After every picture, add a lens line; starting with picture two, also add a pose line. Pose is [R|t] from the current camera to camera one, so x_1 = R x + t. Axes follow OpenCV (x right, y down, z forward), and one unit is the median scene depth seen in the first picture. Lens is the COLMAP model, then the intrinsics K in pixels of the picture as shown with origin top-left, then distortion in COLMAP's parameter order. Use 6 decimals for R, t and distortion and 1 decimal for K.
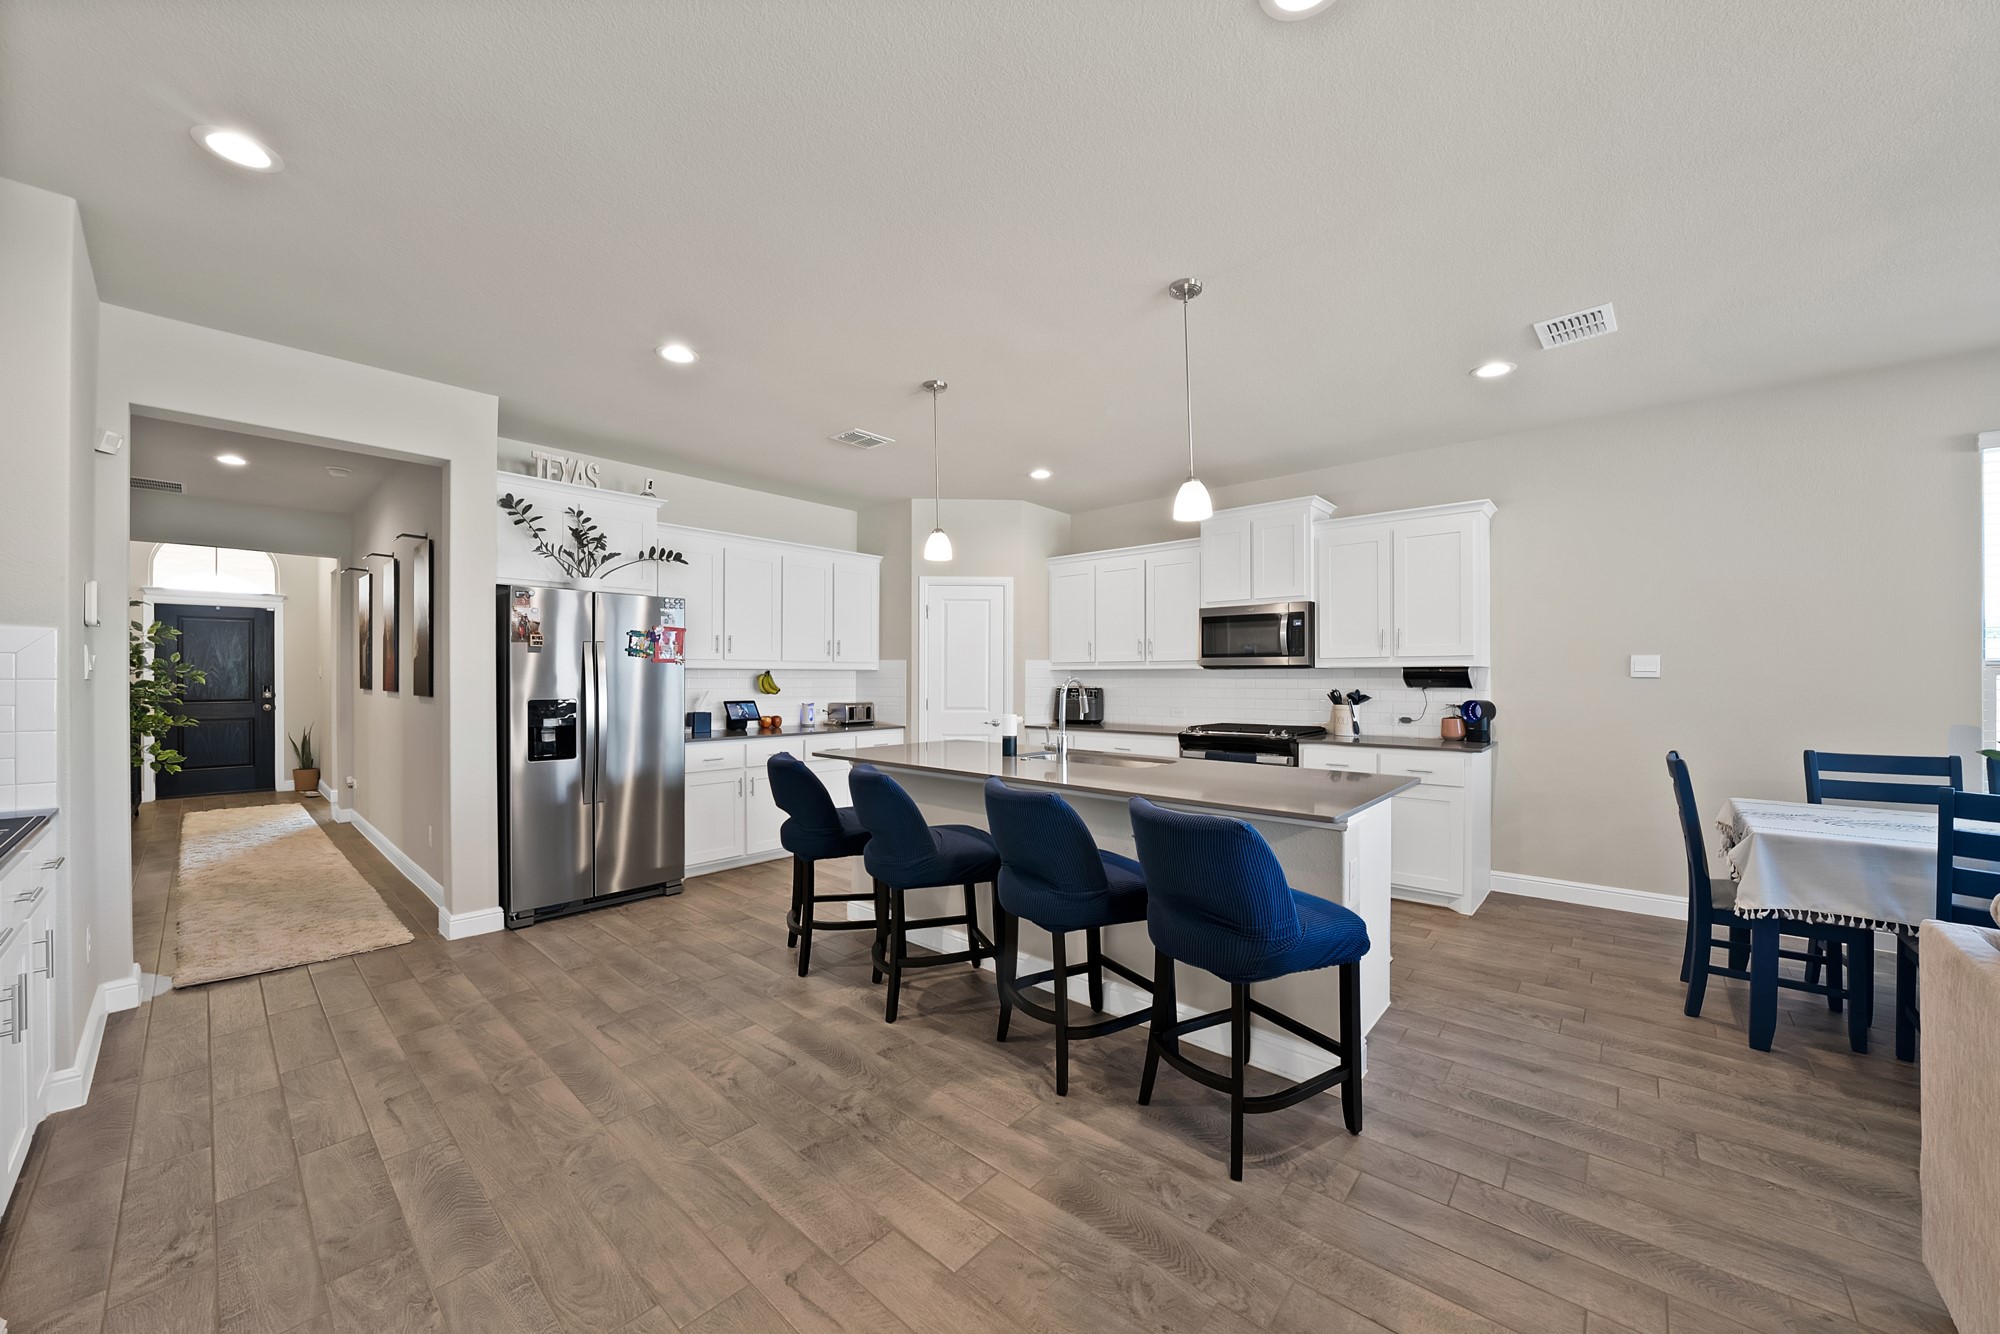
lens RADIAL K [[722.2, 0, 997.7], [0, 722.2, 675.3], [0, 0, 1]] dist [-0.020204, 0.000183]
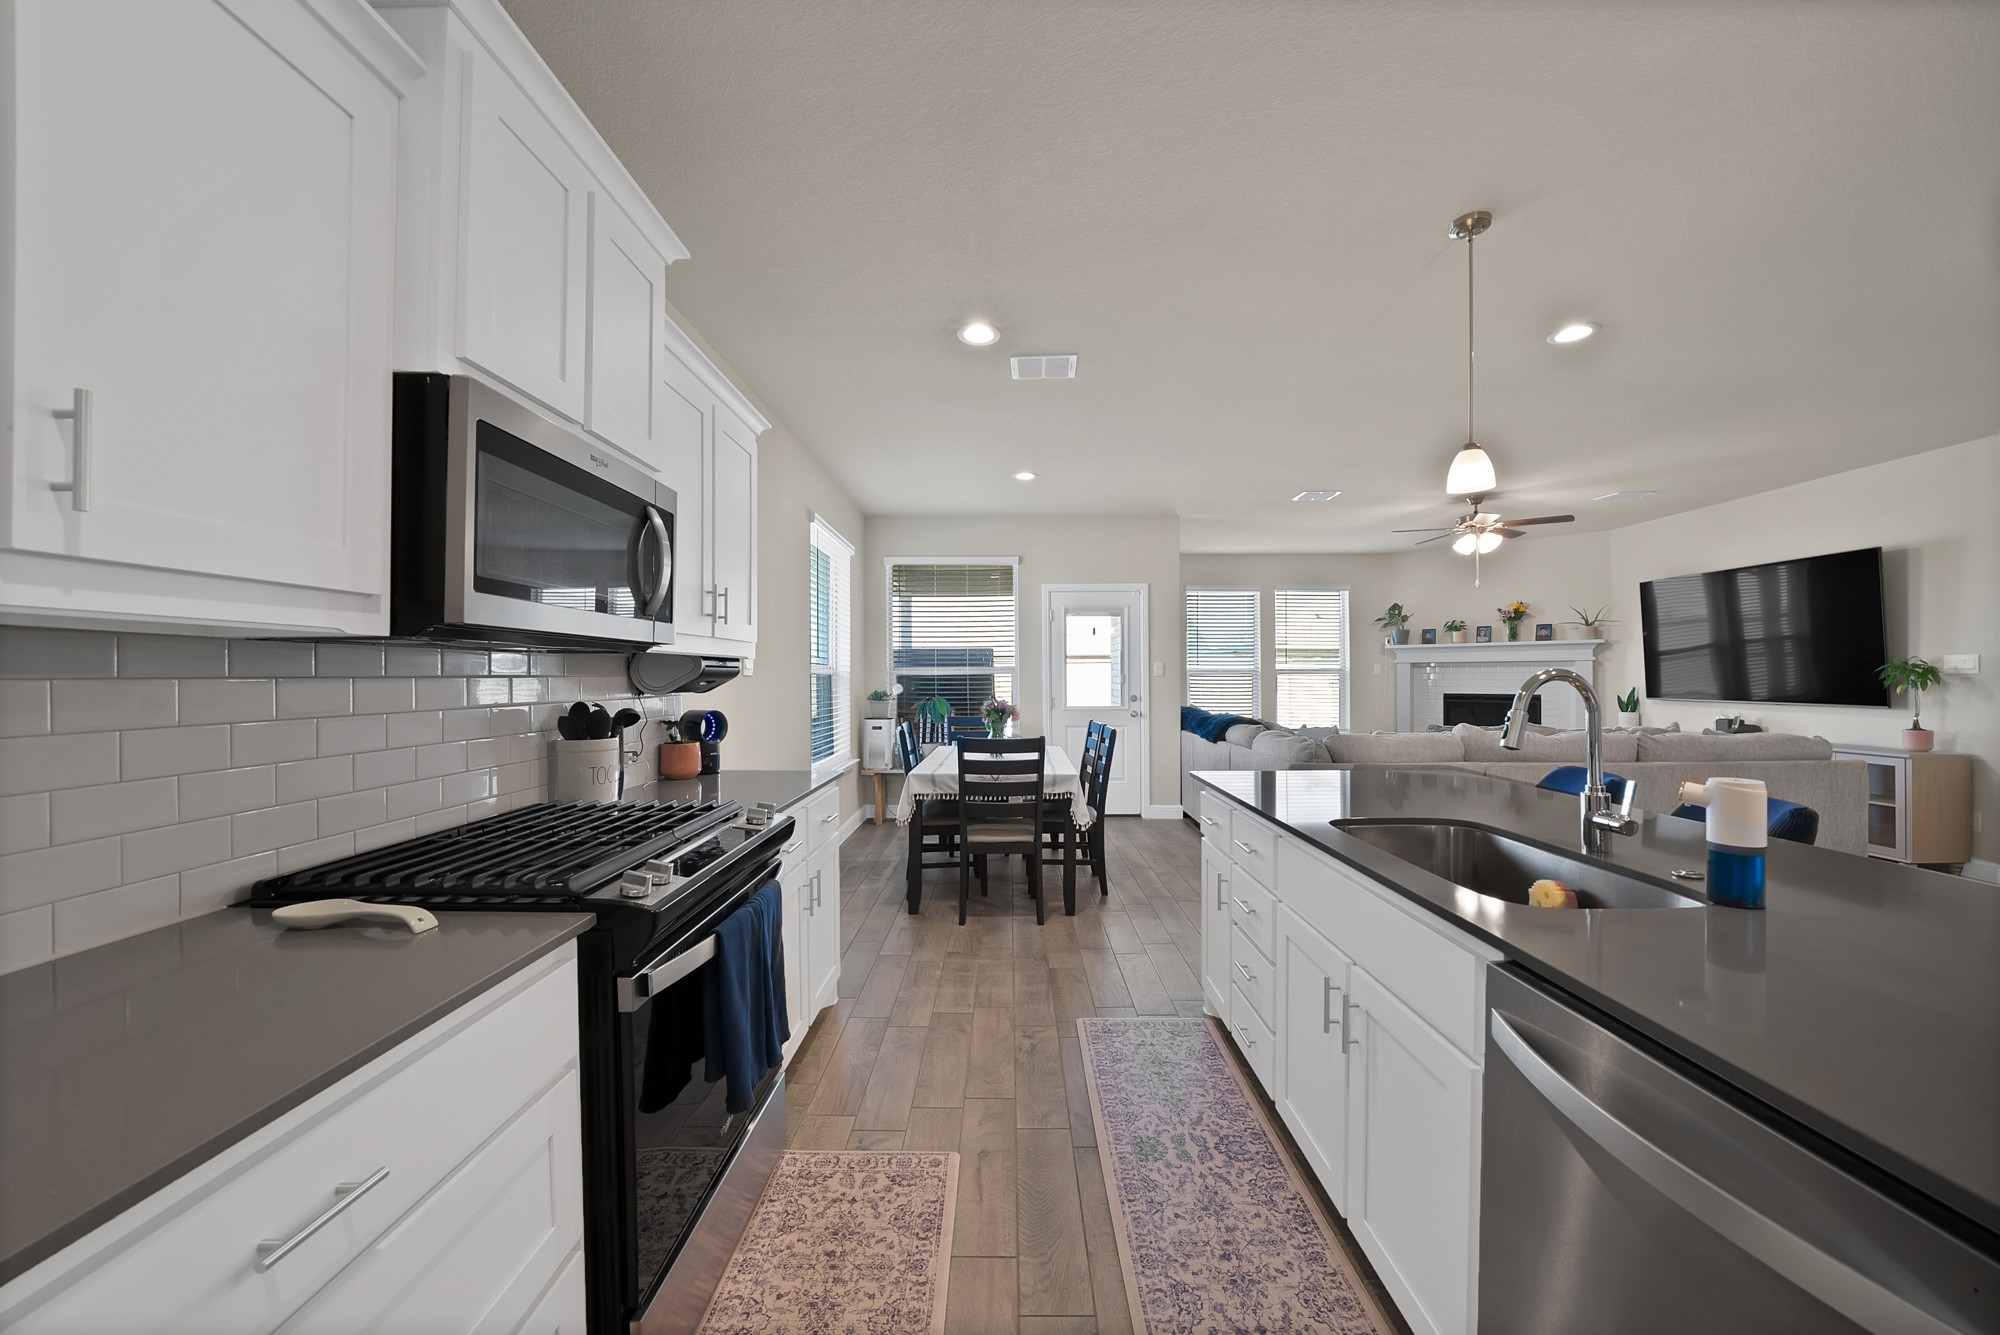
lens RADIAL K [[722.2, 0, 997.7], [0, 722.2, 675.8], [0, 0, 1]] dist [-0.020204, 0.000183]
pose [[-0.655441, 0.001593, 0.755245, -0.004229], [-0.001242, 0.999994, -0.003187, 0.007064], [-0.755245, -0.003026, -0.655435, 1.234947]]
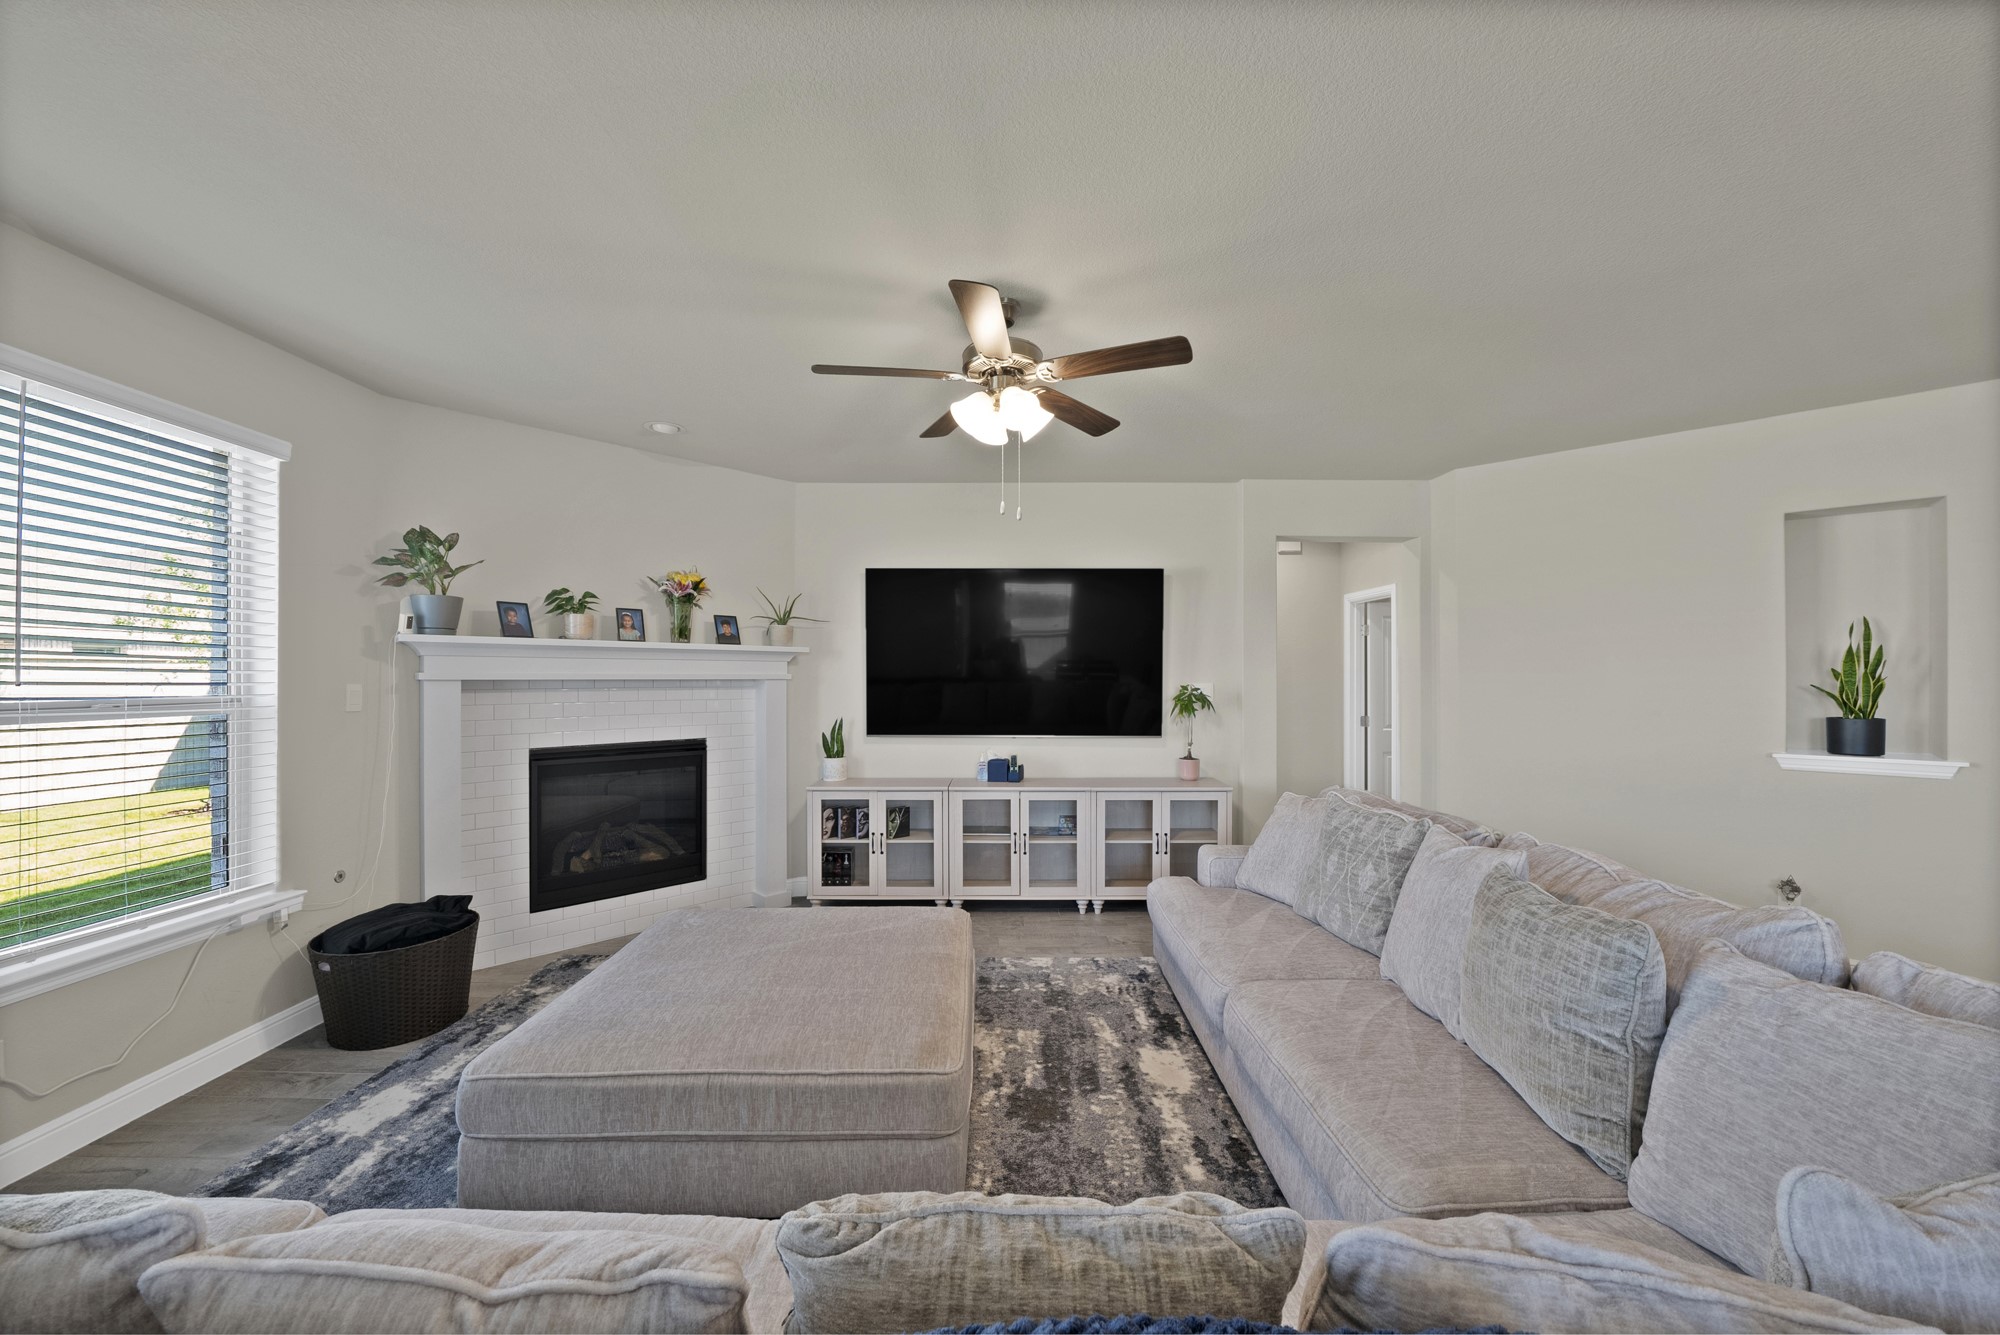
lens RADIAL K [[701.8, 0, 998.8], [0, 701.8, 678.2], [0, 0, 1]] dist [-0.015890, -0.000007]
pose [[-0.746676, 0.000668, -0.665188, 0.795095], [0.001442, 0.999999, -0.000614, -0.036085], [0.665187, -0.001418, -0.746676, 0.090165]]
